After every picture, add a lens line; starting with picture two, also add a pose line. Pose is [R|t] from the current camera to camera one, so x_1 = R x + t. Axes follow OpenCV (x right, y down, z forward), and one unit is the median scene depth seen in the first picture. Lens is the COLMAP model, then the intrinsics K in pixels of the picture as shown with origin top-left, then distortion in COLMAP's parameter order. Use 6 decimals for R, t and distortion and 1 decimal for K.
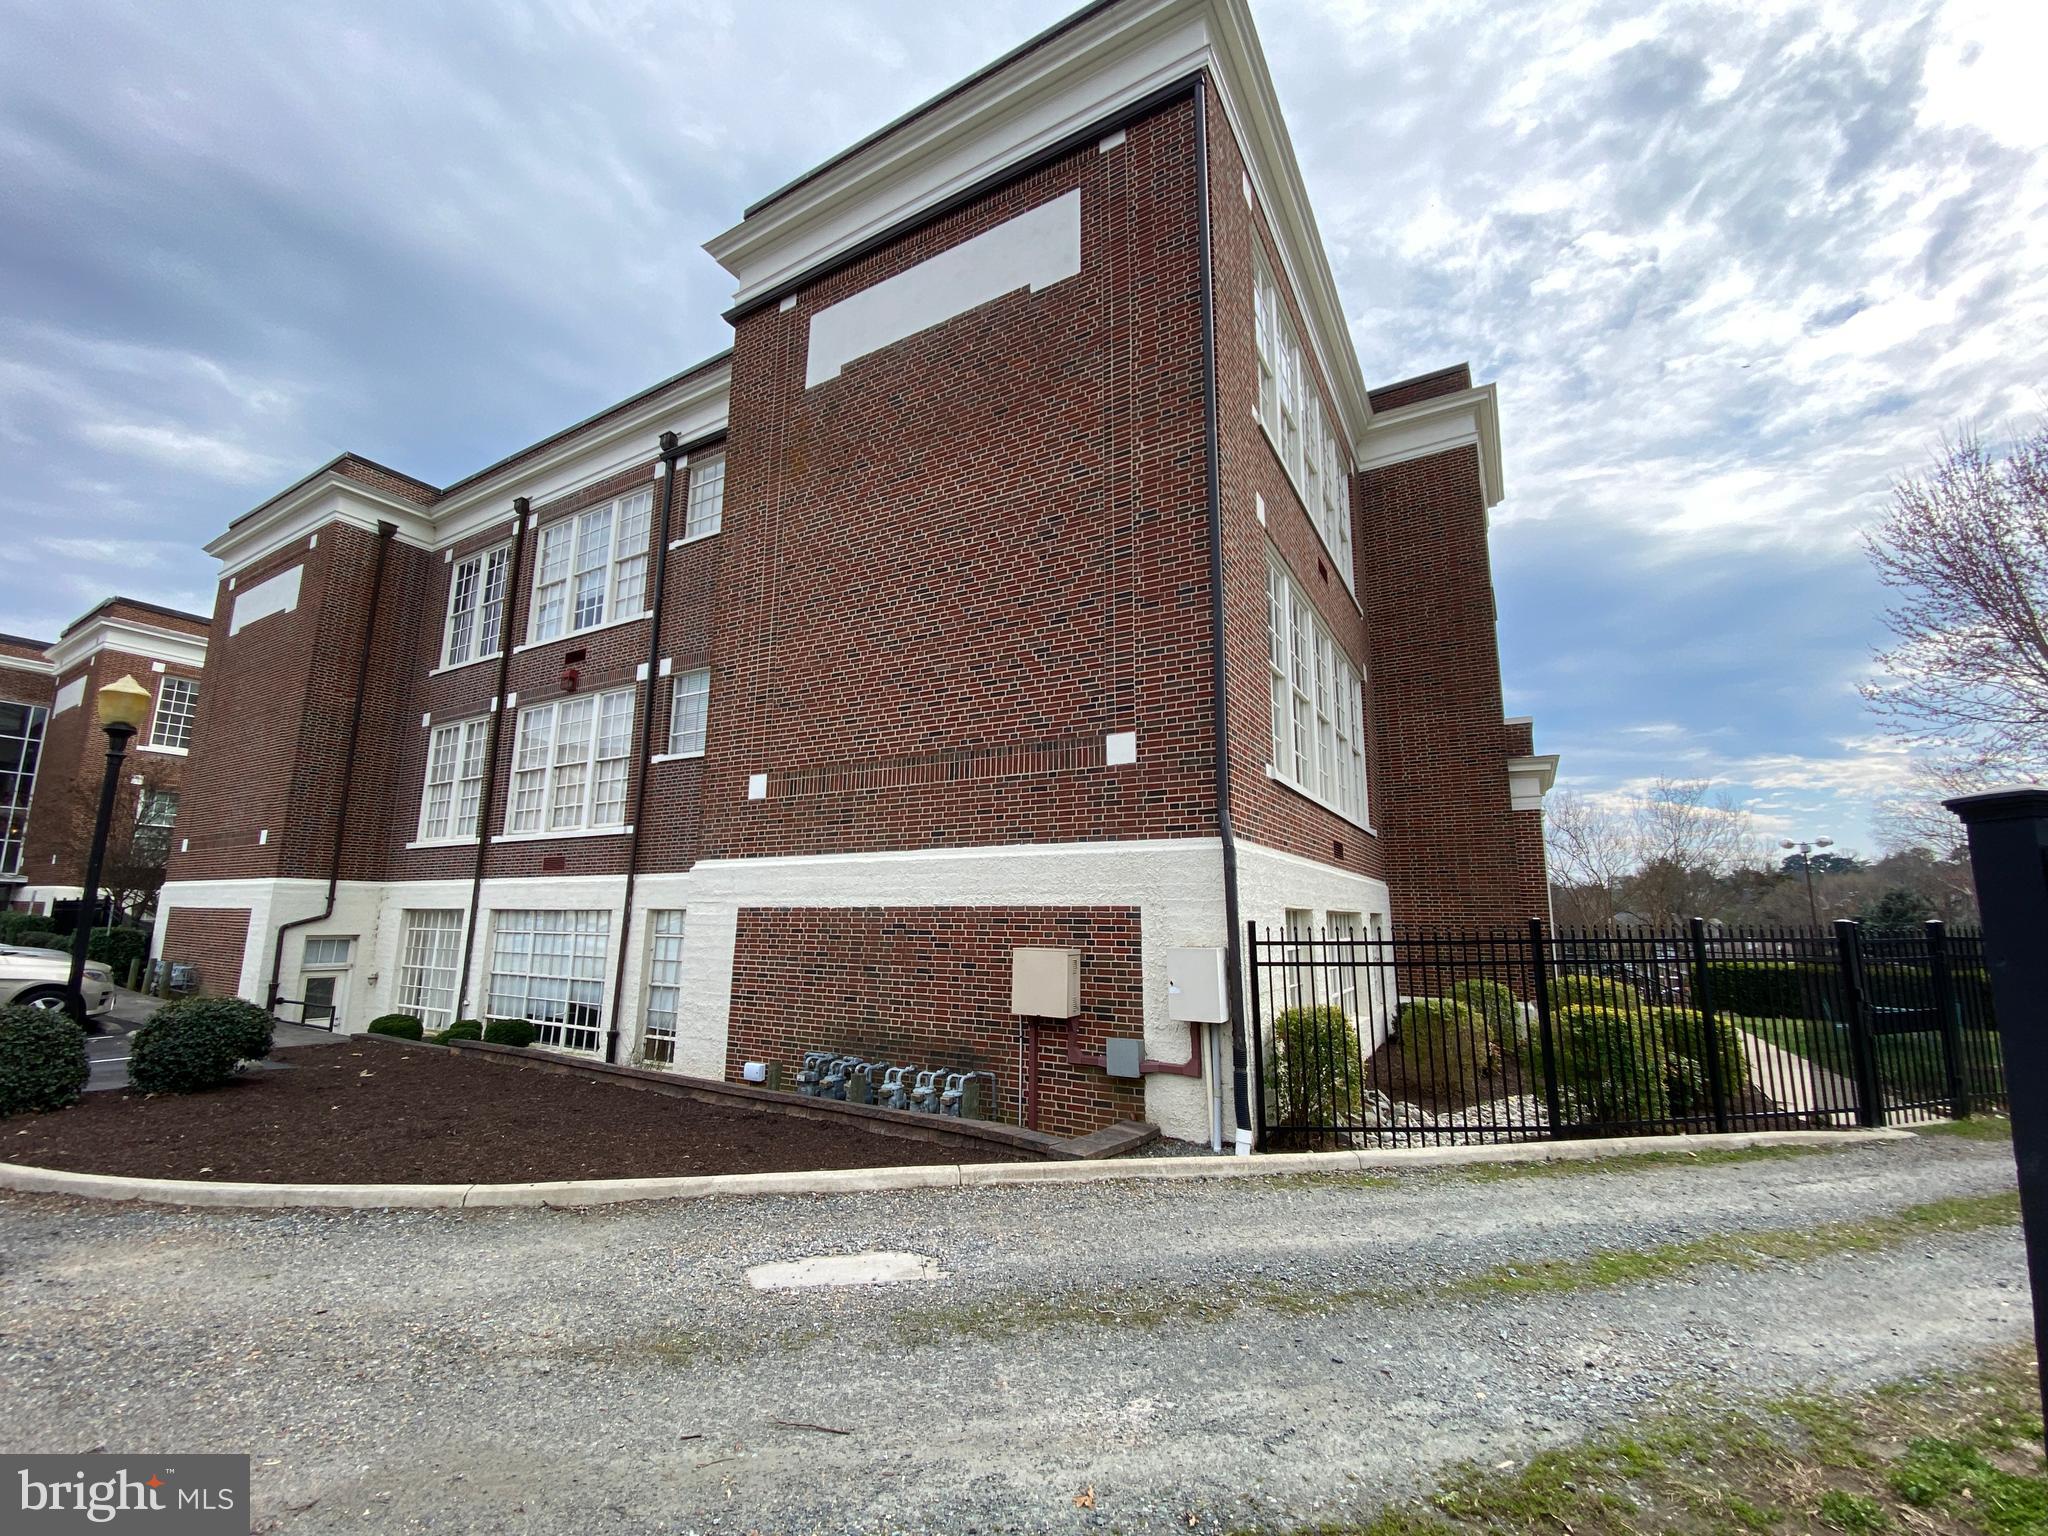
lens RADIAL K [[826.9, 0, 1024.6], [0, 826.9, 773.5], [0, 0, 1]] dist [0.019744, -0.023347]
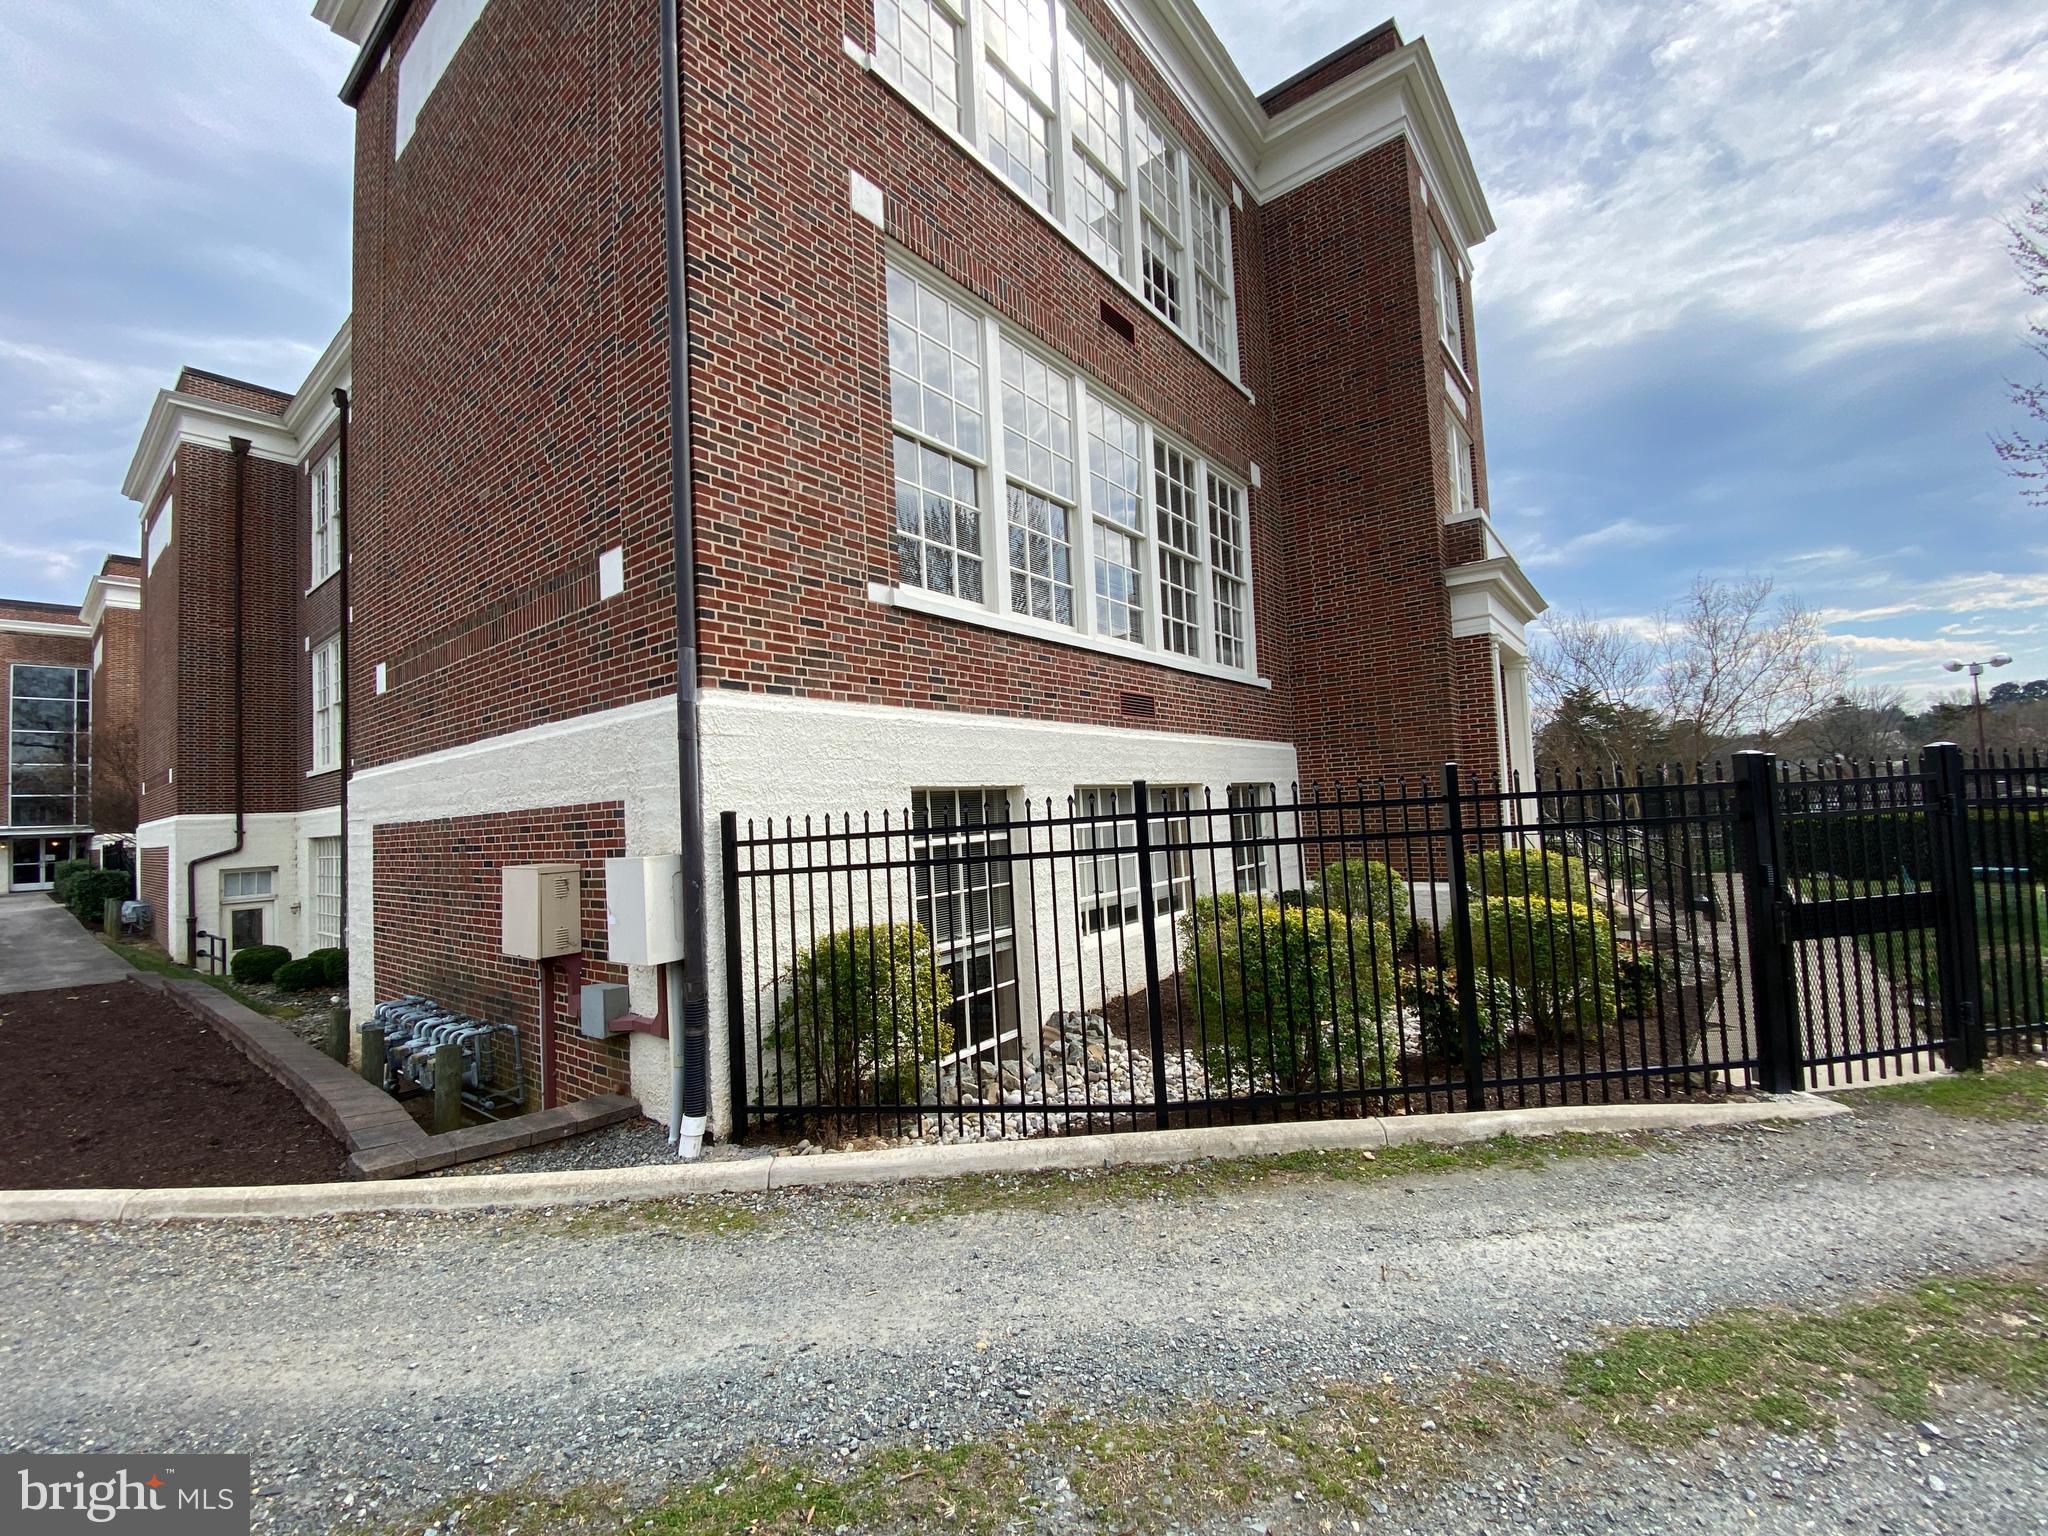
lens RADIAL K [[826.9, 0, 1024.6], [0, 826.9, 773.5], [0, 0, 1]] dist [0.019744, -0.023347]
pose [[0.989064, -0.063870, -0.132939, 0.291777], [0.080746, 0.988778, 0.125693, 0.040331], [0.123419, -0.135052, 0.983122, 0.183131]]
